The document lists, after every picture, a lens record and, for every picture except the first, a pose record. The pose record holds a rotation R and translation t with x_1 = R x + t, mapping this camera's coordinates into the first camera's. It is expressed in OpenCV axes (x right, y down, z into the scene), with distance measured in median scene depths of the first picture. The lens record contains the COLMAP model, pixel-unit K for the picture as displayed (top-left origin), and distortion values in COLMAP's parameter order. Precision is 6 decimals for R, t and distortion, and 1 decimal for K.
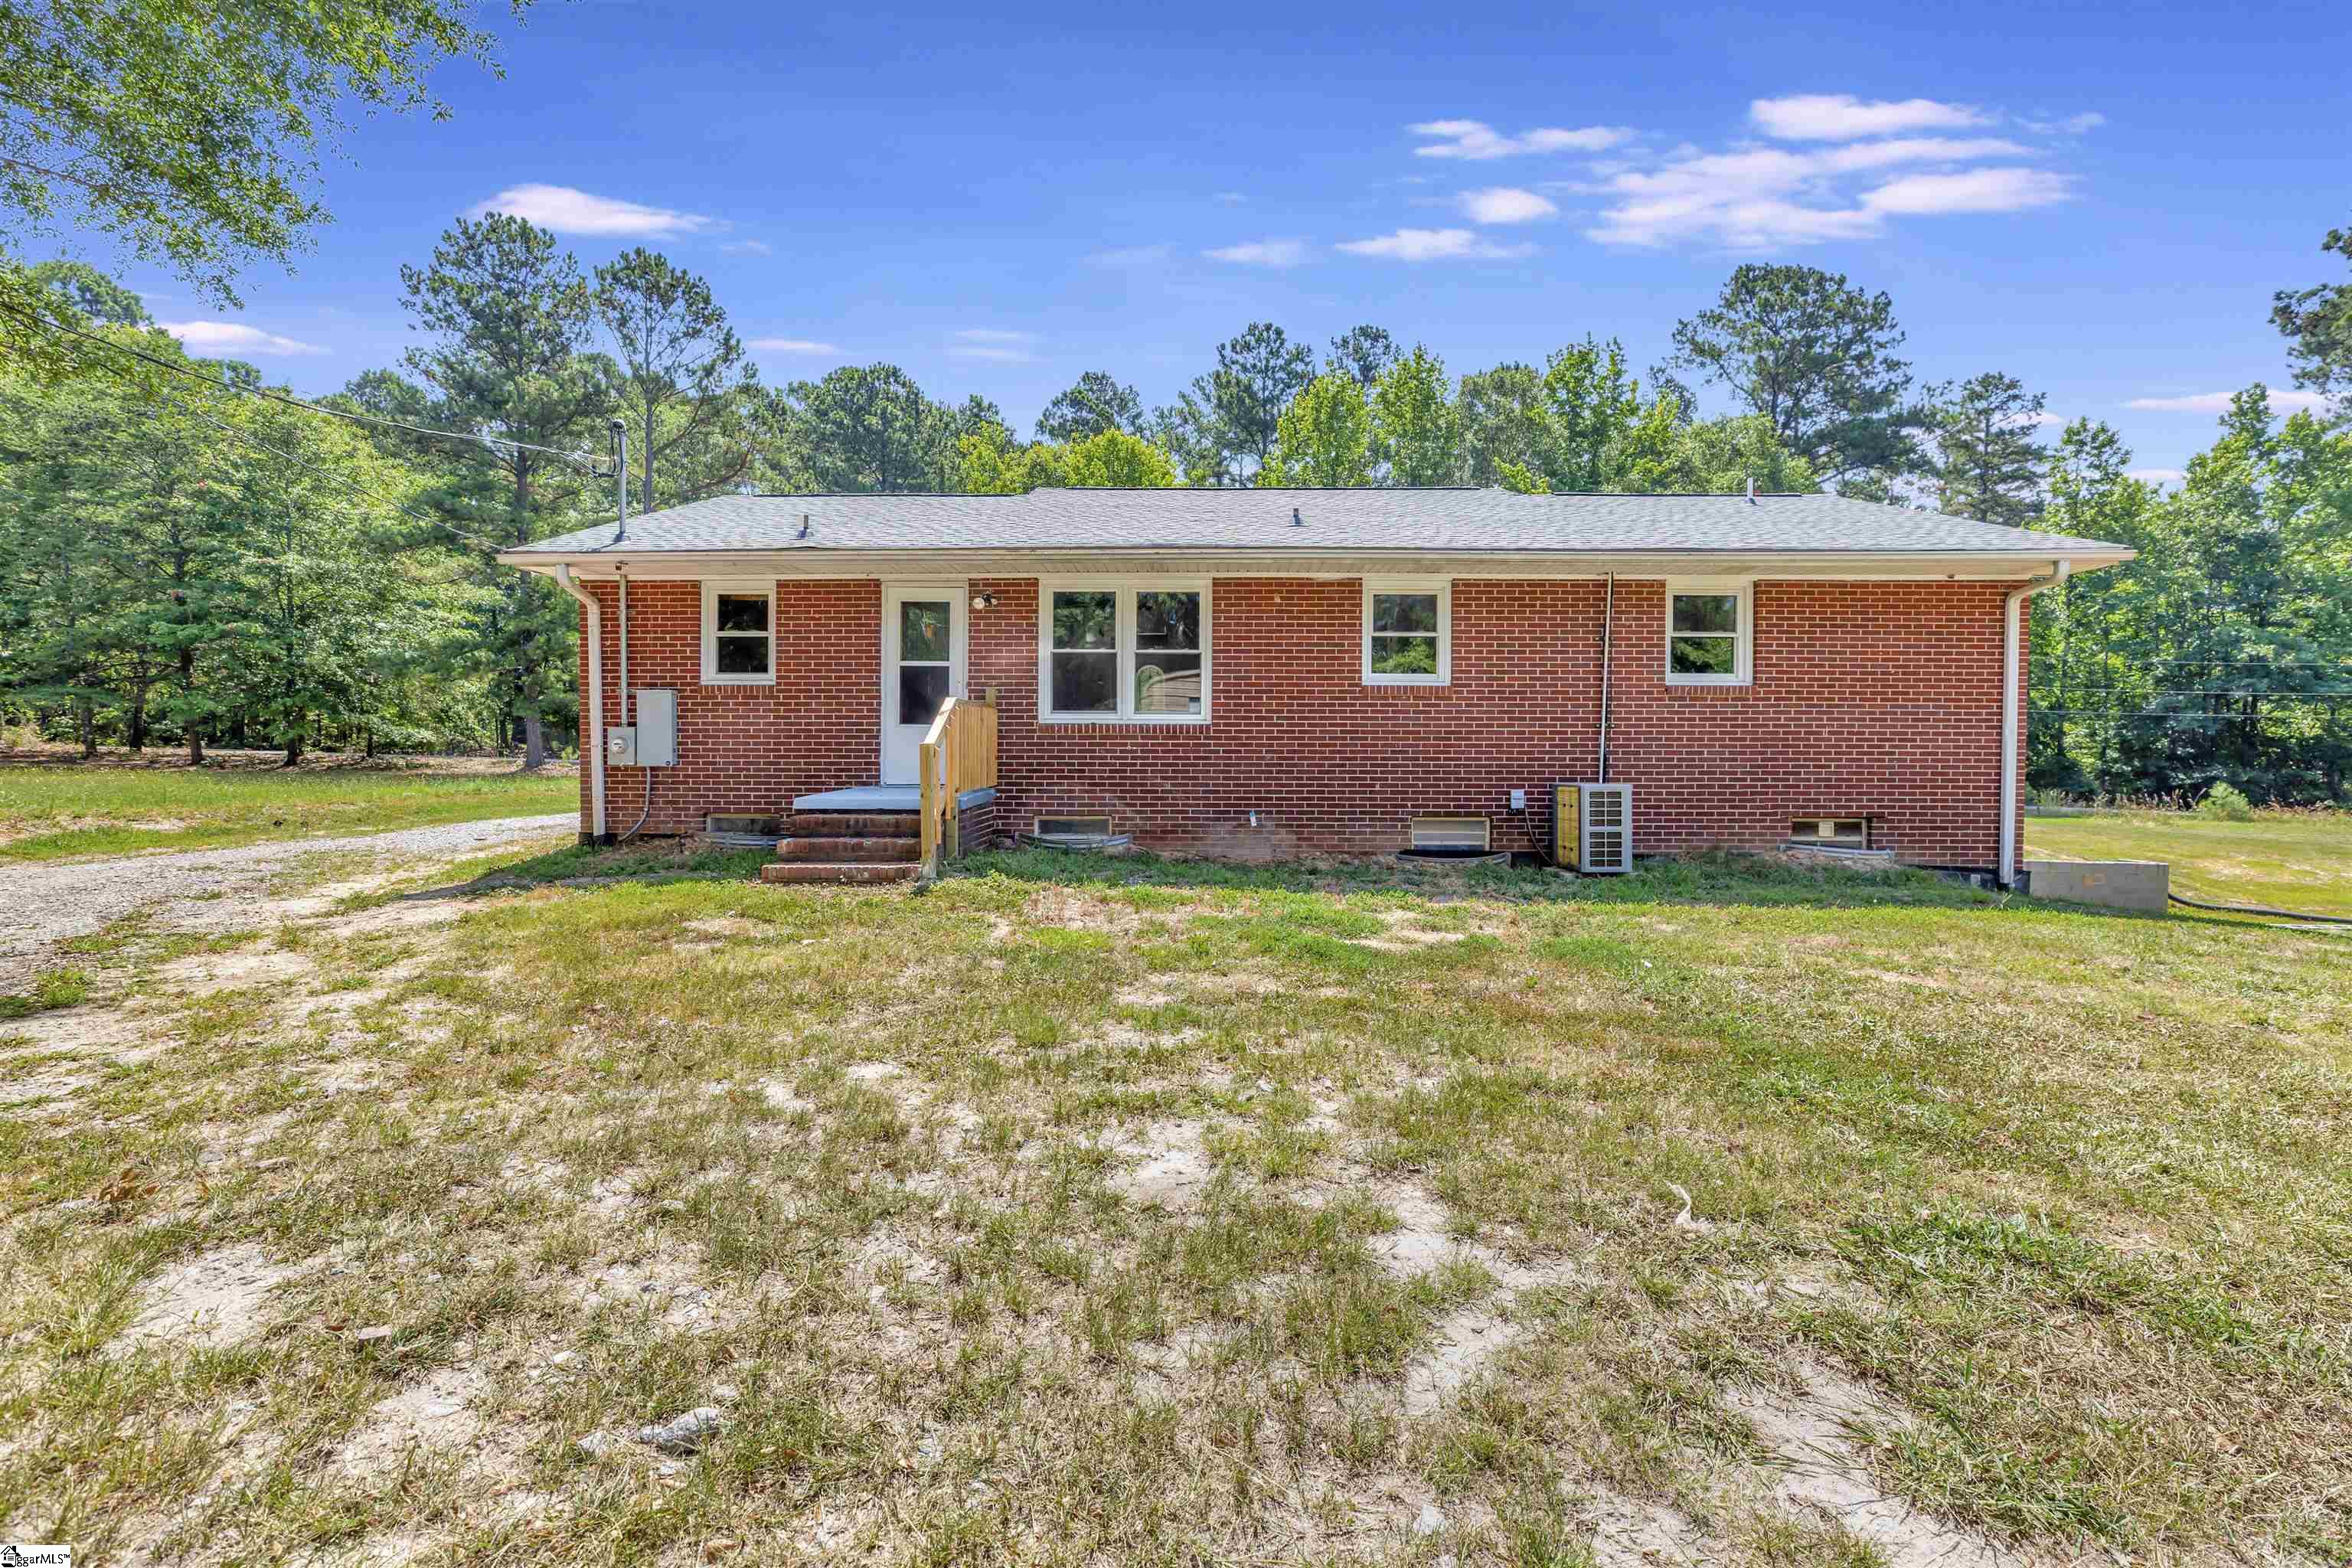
lens RADIAL K [[1094.4, 0, 1172.6], [0, 1094.4, 787.2], [0, 0, 1]] dist [-0.028680, 0.018891]
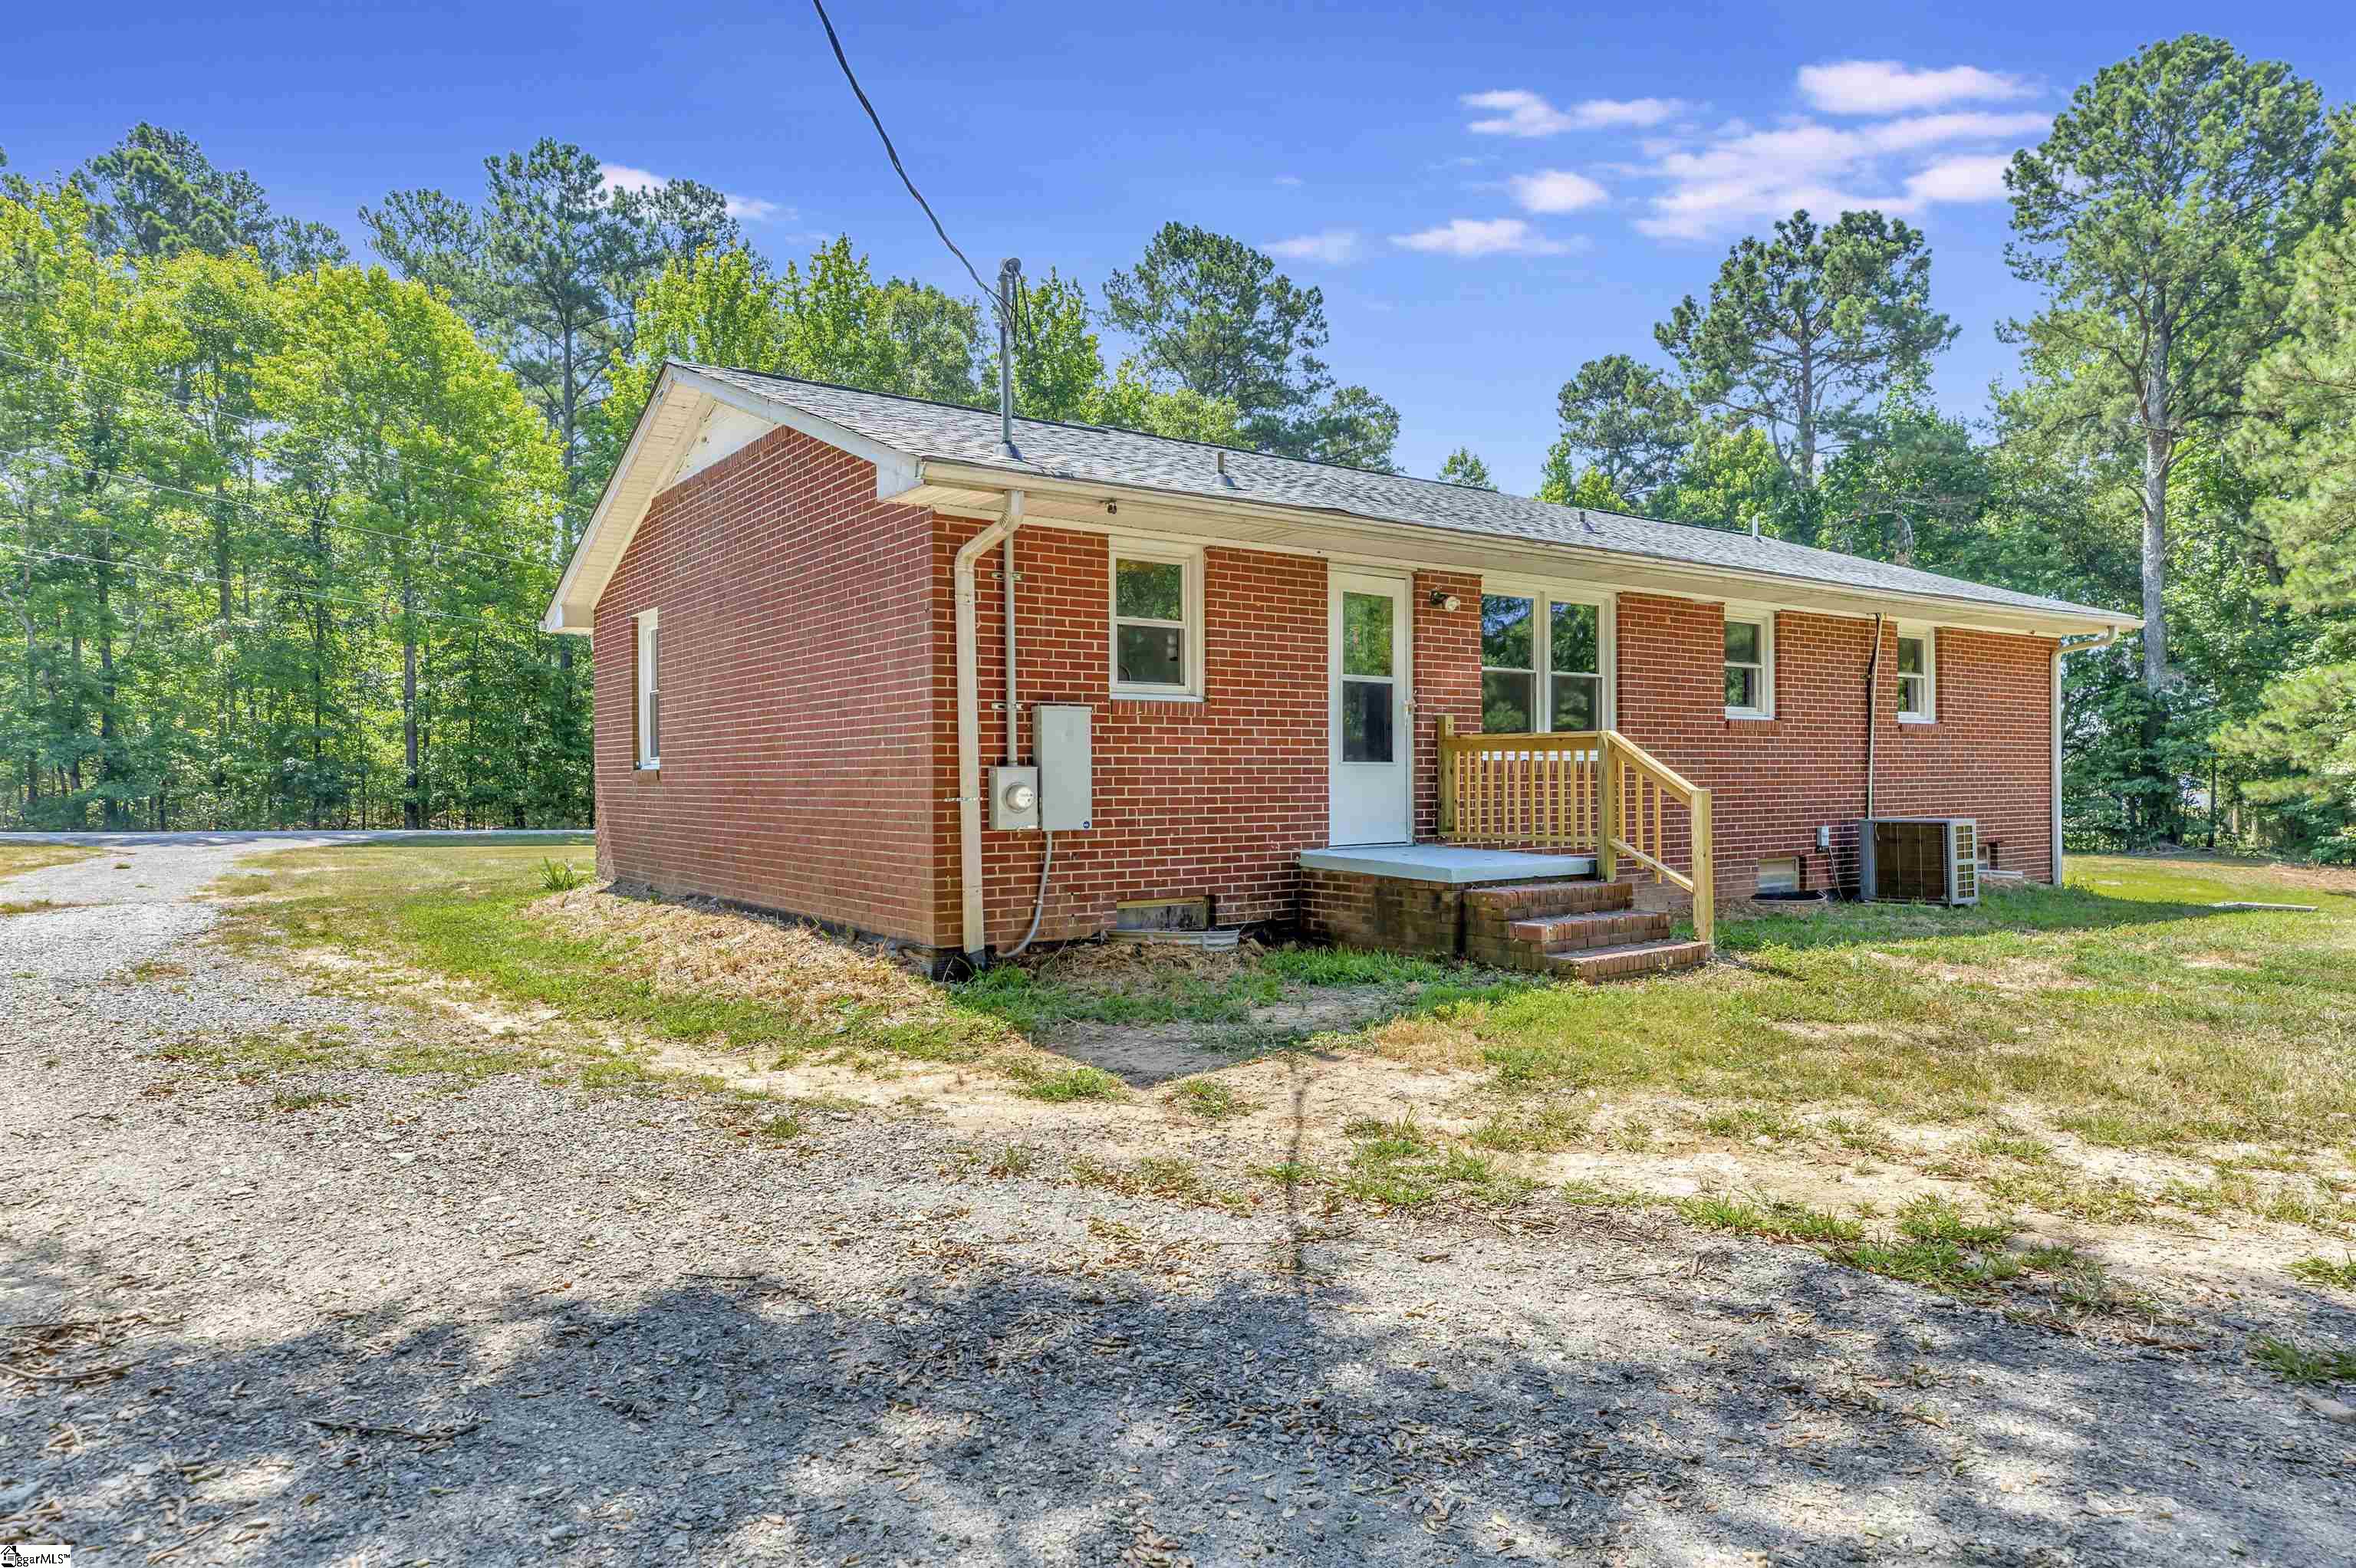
lens RADIAL K [[1483.6, 0, 1181.8], [0, 1483.6, 782.5], [0, 0, 1]] dist [0.036115, 0.001365]
pose [[0.775126, -0.011046, 0.631710, -0.950746], [0.028562, 0.999438, -0.017571, -0.029441], [-0.631160, 0.031662, 0.775006, 0.307058]]
